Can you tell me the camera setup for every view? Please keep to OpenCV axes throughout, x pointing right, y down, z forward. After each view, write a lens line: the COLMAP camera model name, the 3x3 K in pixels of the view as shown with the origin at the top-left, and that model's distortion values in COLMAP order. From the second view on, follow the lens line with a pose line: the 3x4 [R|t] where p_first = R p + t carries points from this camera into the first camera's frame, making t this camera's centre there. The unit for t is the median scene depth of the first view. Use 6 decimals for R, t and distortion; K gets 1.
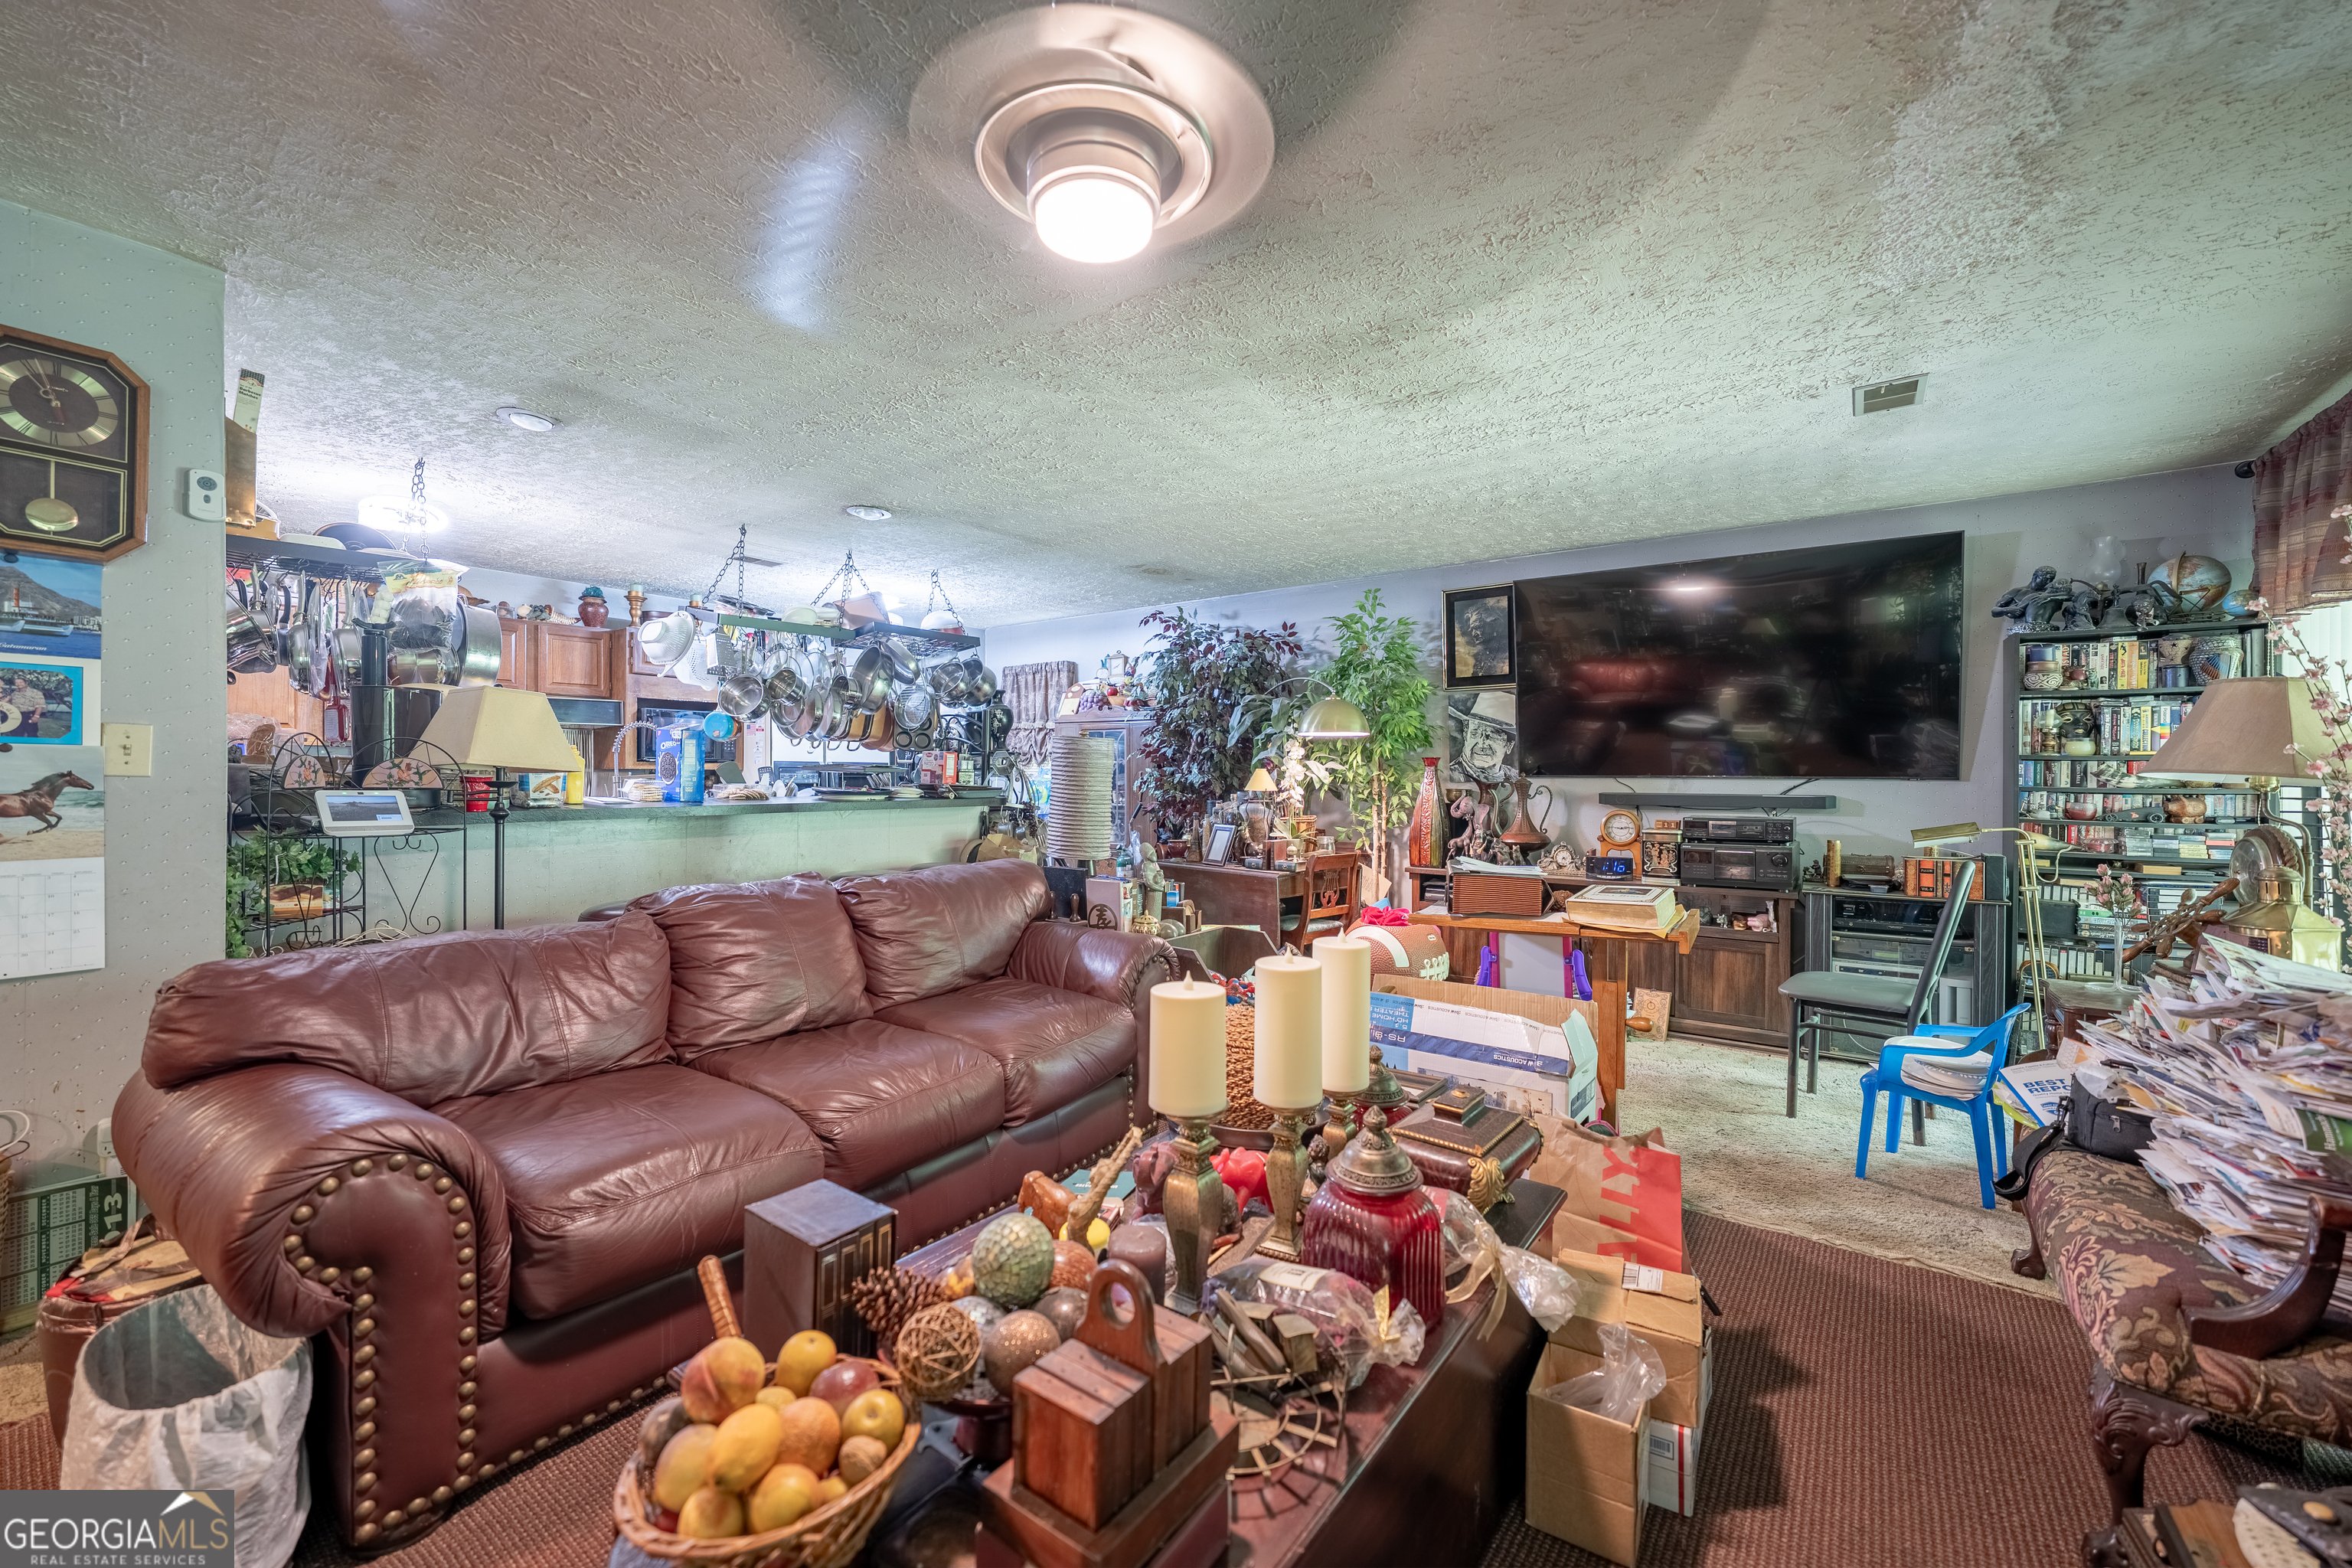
lens RADIAL K [[918.6, 0, 1176.9], [0, 918.6, 779.9], [0, 0, 1]] dist [-0.021769, 0.006527]
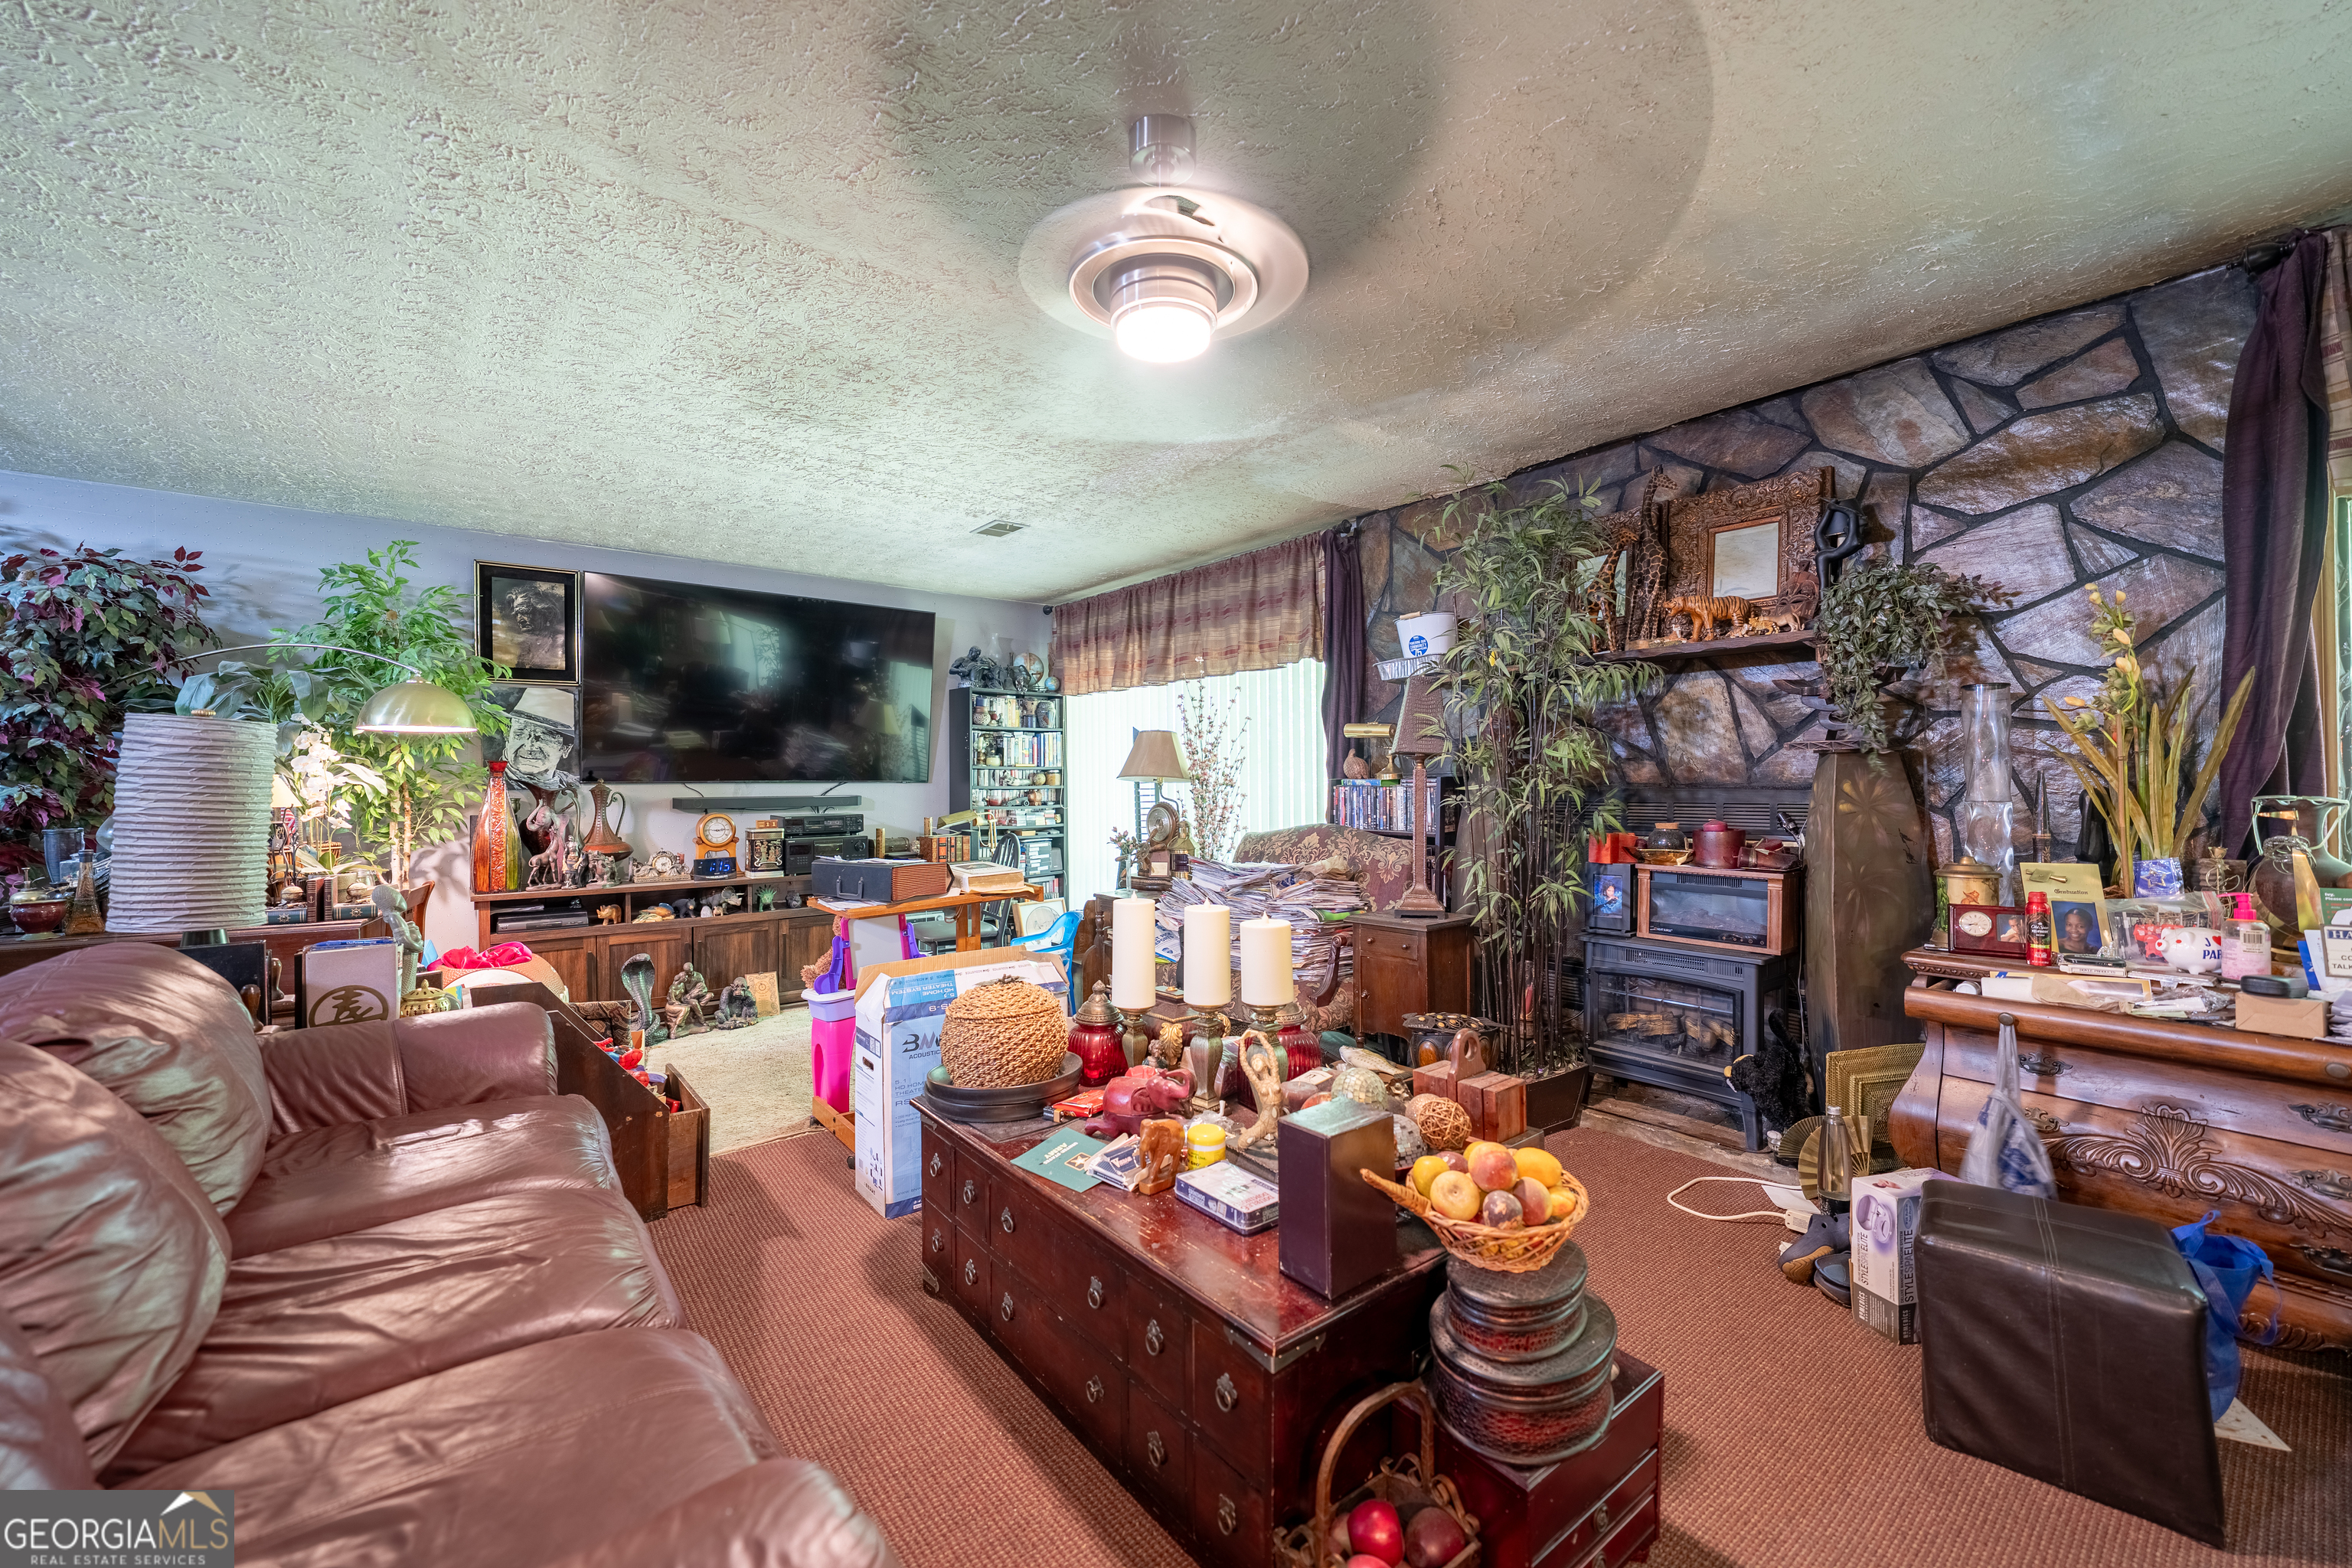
lens RADIAL K [[918.6, 0, 1175.2], [0, 918.6, 776.8], [0, 0, 1]] dist [-0.021769, 0.006527]
pose [[0.256258, -0.001874, 0.966607, -0.452185], [0.012269, 0.999924, -0.001314, -0.001548], [-0.966531, 0.012196, 0.256261, 0.234465]]
